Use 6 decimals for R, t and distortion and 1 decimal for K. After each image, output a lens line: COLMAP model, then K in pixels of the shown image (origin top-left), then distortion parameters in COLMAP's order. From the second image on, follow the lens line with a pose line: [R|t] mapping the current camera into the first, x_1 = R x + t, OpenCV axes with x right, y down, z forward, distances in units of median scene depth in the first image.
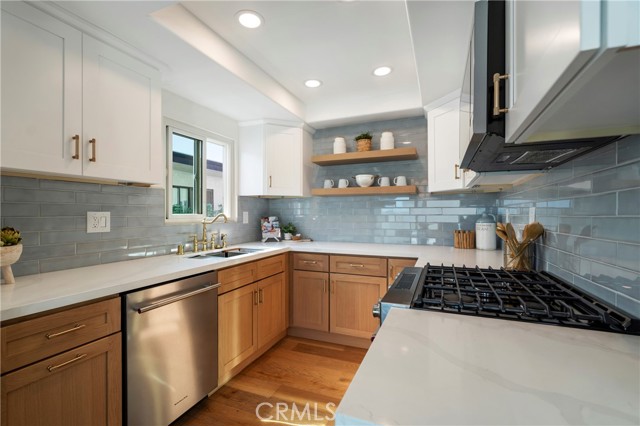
lens RADIAL K [[293.4, 0, 316.3], [0, 293.4, 214.6], [0, 0, 1]] dist [-0.004564, 0.003384]
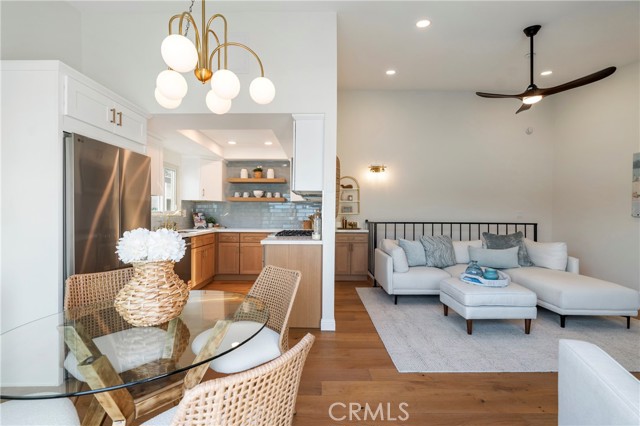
lens RADIAL K [[293.4, 0, 316.9], [0, 293.4, 215.1], [0, 0, 1]] dist [-0.004564, 0.003384]
pose [[0.924522, 0.009076, 0.381020, -0.194640], [-0.006814, 0.999950, -0.007284, 0.028912], [-0.381067, 0.004138, 0.924538, -0.838083]]
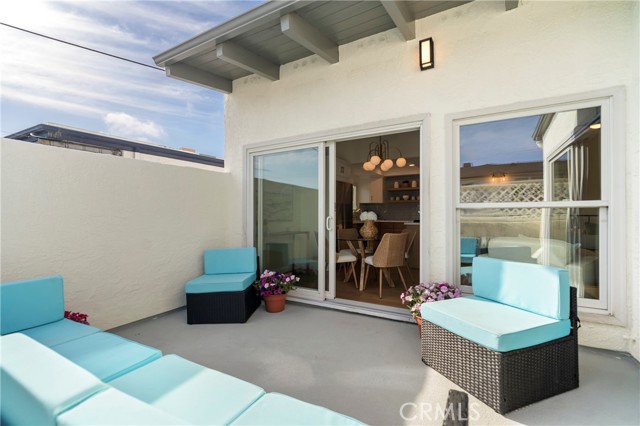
lens RADIAL K [[293.4, 0, 315.8], [0, 293.4, 215.3], [0, 0, 1]] dist [-0.004564, 0.003384]
pose [[0.991361, 0.001815, -0.131150, -0.318911], [-0.002726, 0.999973, -0.006763, 0.074423], [0.131134, 0.007062, 0.991340, -1.868177]]
